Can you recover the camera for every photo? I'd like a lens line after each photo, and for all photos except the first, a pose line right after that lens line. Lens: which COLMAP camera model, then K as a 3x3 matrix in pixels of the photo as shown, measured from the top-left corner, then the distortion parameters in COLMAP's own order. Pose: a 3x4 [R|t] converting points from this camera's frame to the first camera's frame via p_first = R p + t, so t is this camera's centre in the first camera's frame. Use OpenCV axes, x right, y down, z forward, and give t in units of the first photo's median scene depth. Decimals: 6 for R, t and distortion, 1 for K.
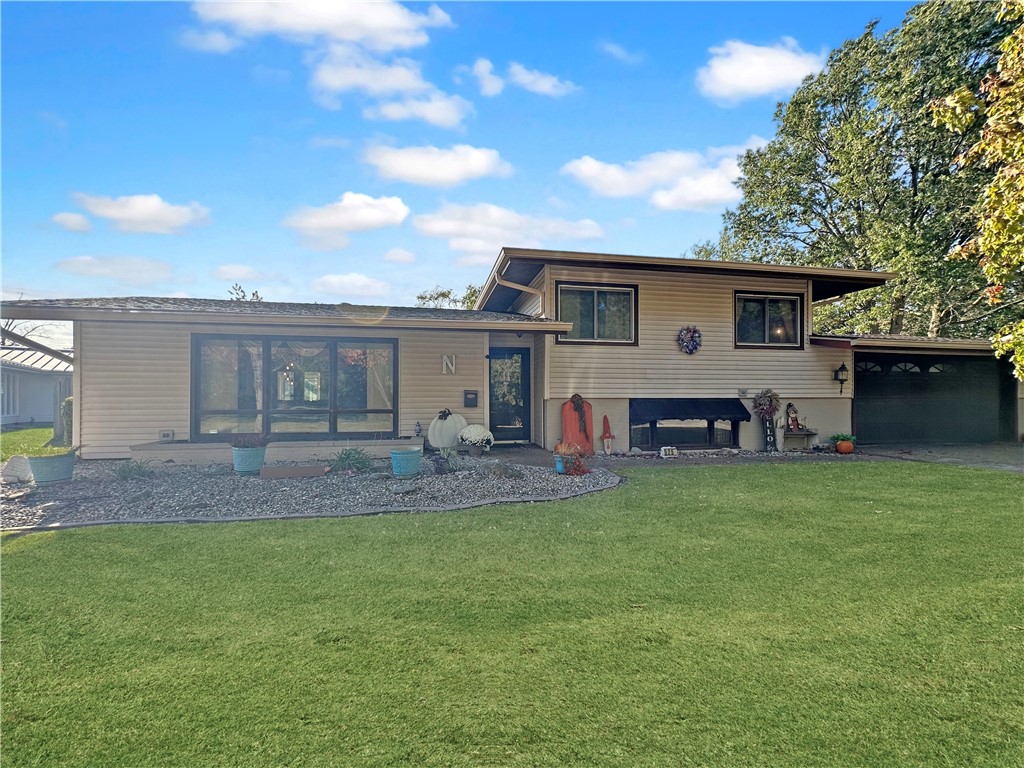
lens RADIAL K [[421.7, 0, 511.4], [0, 421.7, 393.8], [0, 0, 1]] dist [-0.000381, 0.000085]
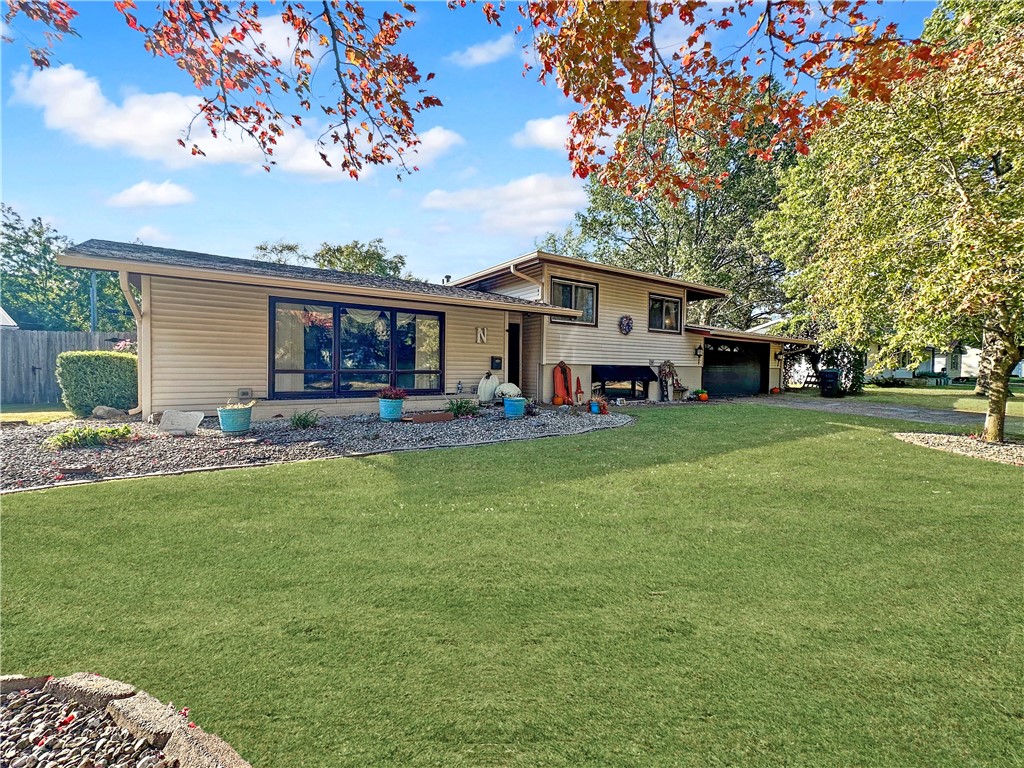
lens RADIAL K [[420.3, 0, 510.2], [0, 420.3, 372.5], [0, 0, 1]] dist [-0.001185, -0.000156]
pose [[0.919005, 0.008503, 0.394155, -0.511800], [-0.019871, 0.999496, 0.024770, 0.007274], [-0.393745, -0.030596, 0.918710, -0.168869]]
